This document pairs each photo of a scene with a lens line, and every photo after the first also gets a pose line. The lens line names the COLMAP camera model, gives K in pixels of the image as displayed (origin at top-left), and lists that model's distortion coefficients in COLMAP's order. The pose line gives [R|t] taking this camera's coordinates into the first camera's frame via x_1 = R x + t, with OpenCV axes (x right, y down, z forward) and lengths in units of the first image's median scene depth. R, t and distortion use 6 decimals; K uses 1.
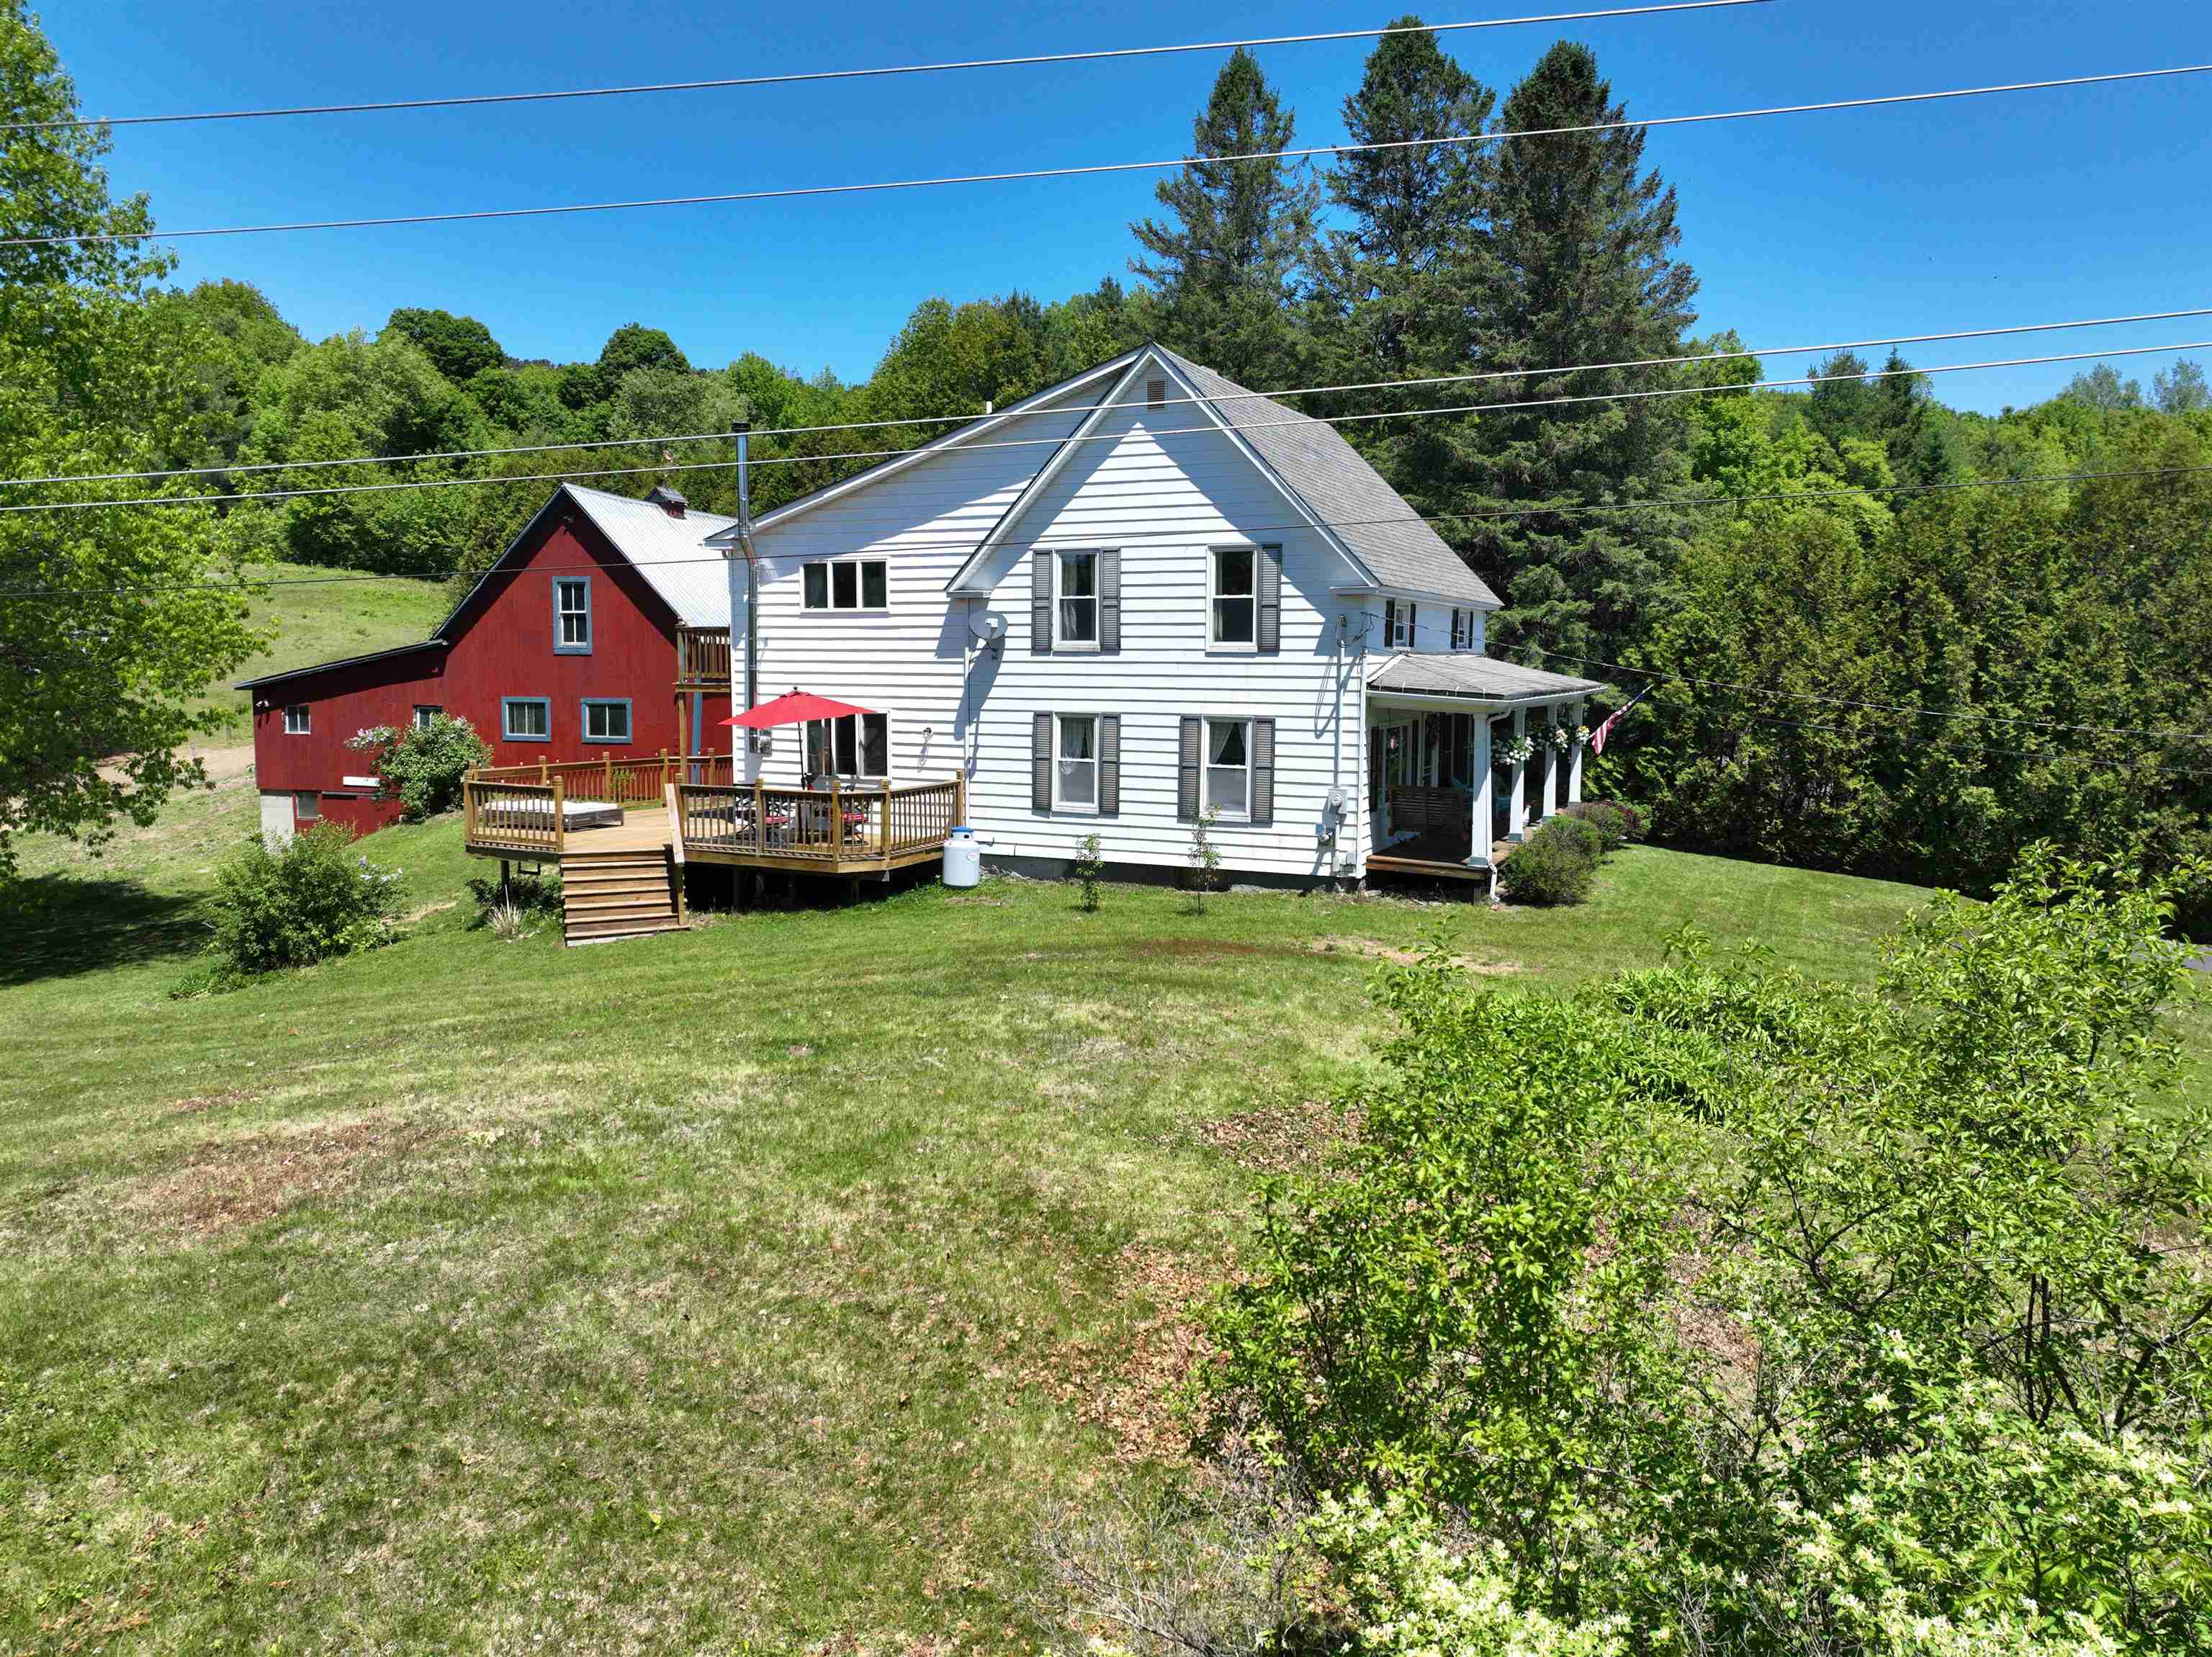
lens RADIAL K [[1551.9, 0, 1106.0], [0, 1551.9, 828.5], [0, 0, 1]] dist [0.012026, 0.006353]
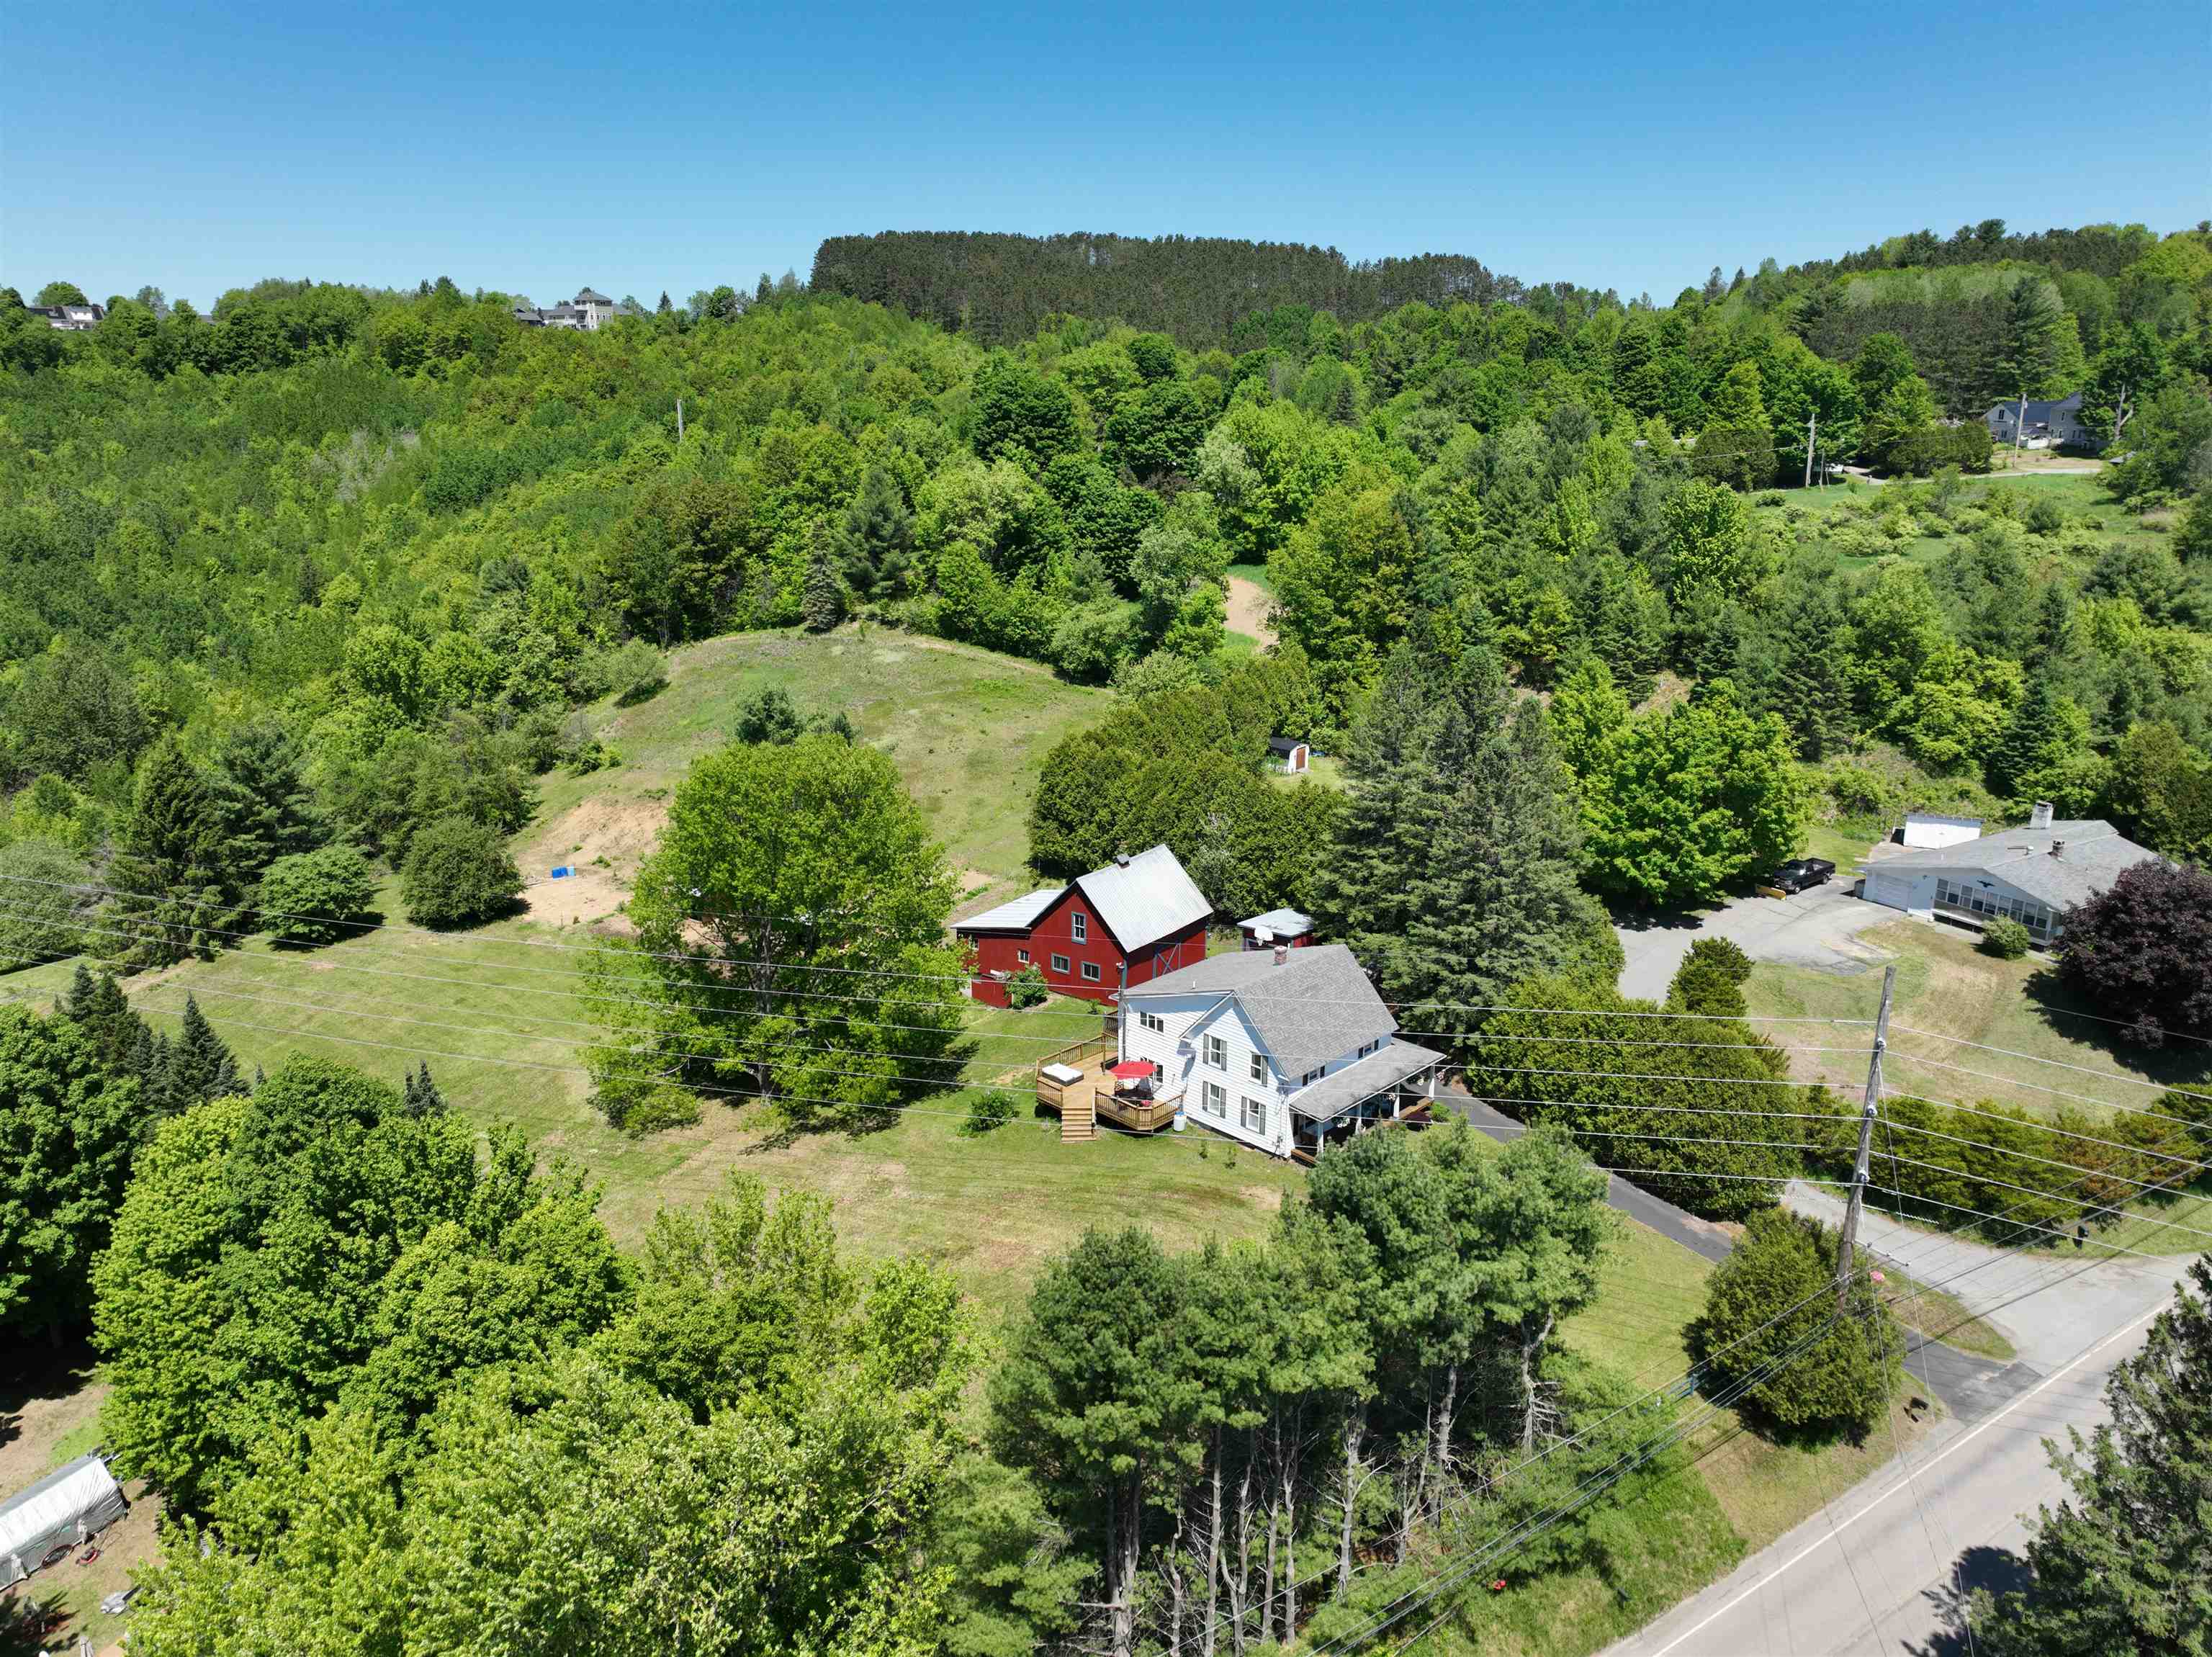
lens RADIAL K [[1551.9, 0, 1106.0], [0, 1551.9, 828.5], [0, 0, 1]] dist [0.012026, 0.006353]
pose [[0.939748, 0.086750, -0.330678, 0.763097], [-0.030386, 0.984636, 0.171954, -1.109507], [0.340514, -0.151545, 0.927946, -1.908788]]
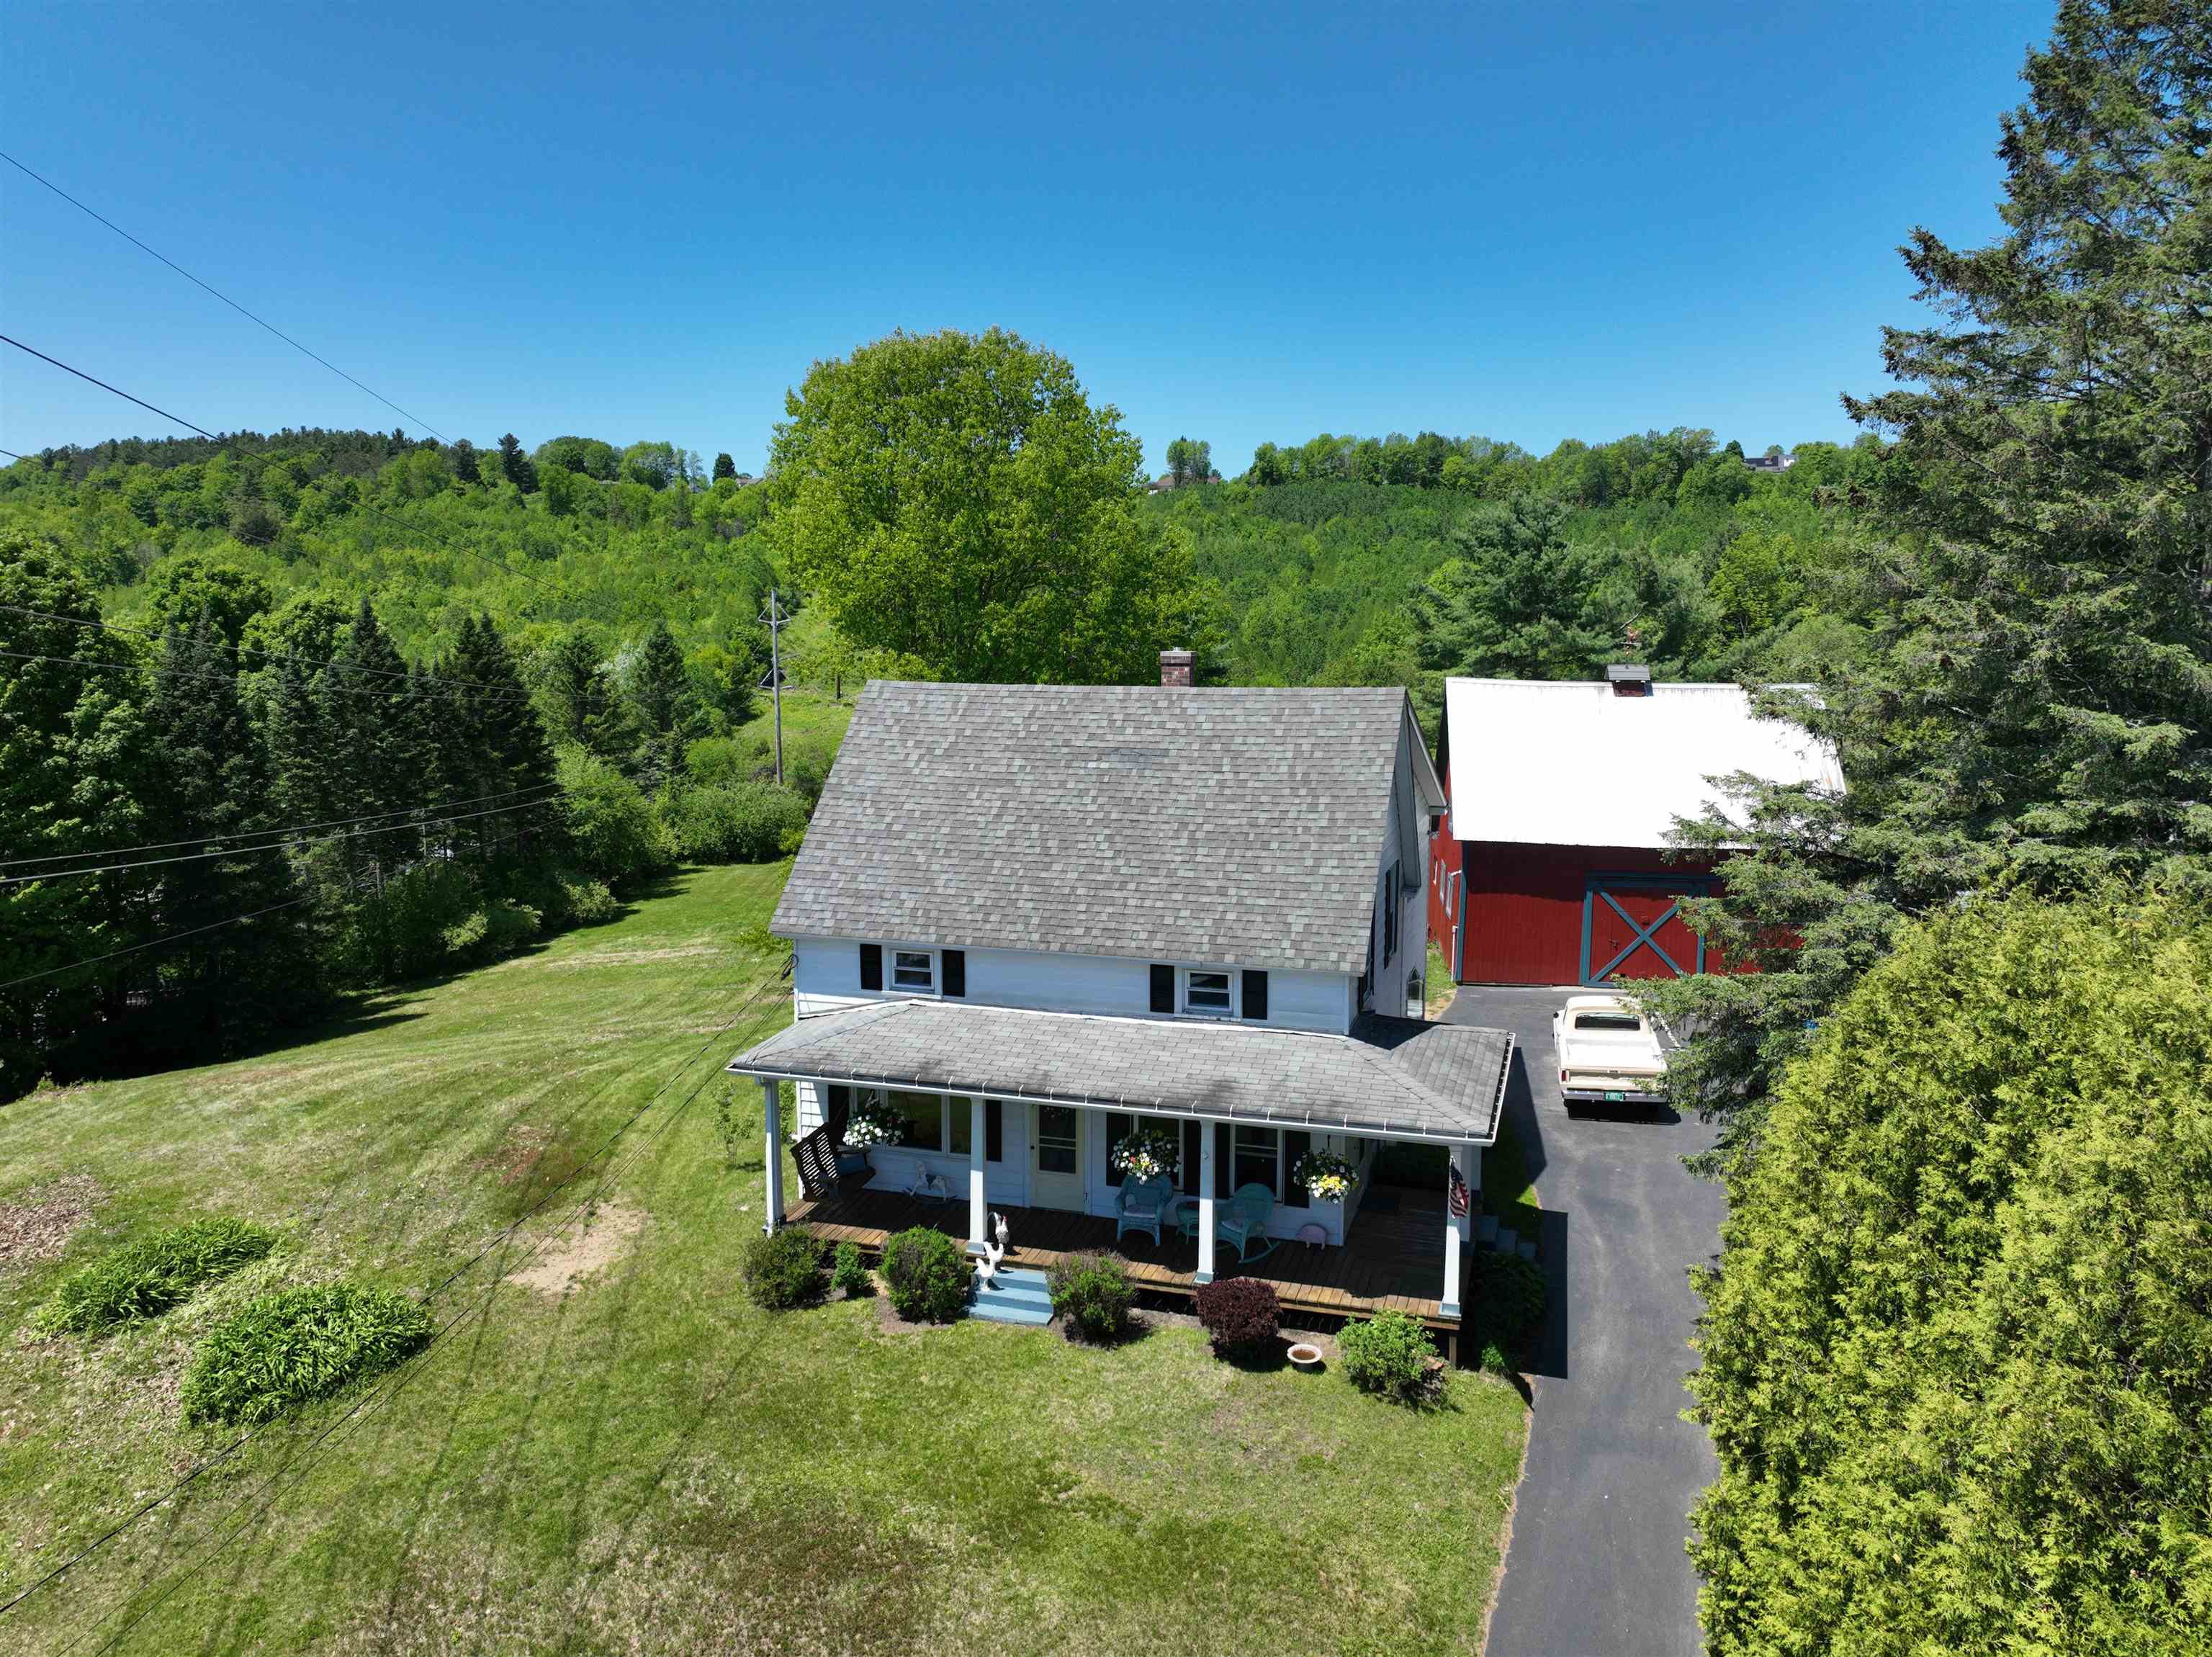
lens RADIAL K [[1551.9, 0, 1106.0], [0, 1551.9, 828.5], [0, 0, 1]] dist [0.012026, 0.006353]
pose [[0.141618, 0.126454, -0.981812, 1.077999], [-0.107801, 0.987879, 0.111686, -0.330482], [0.984034, 0.090023, 0.153533, 0.900955]]
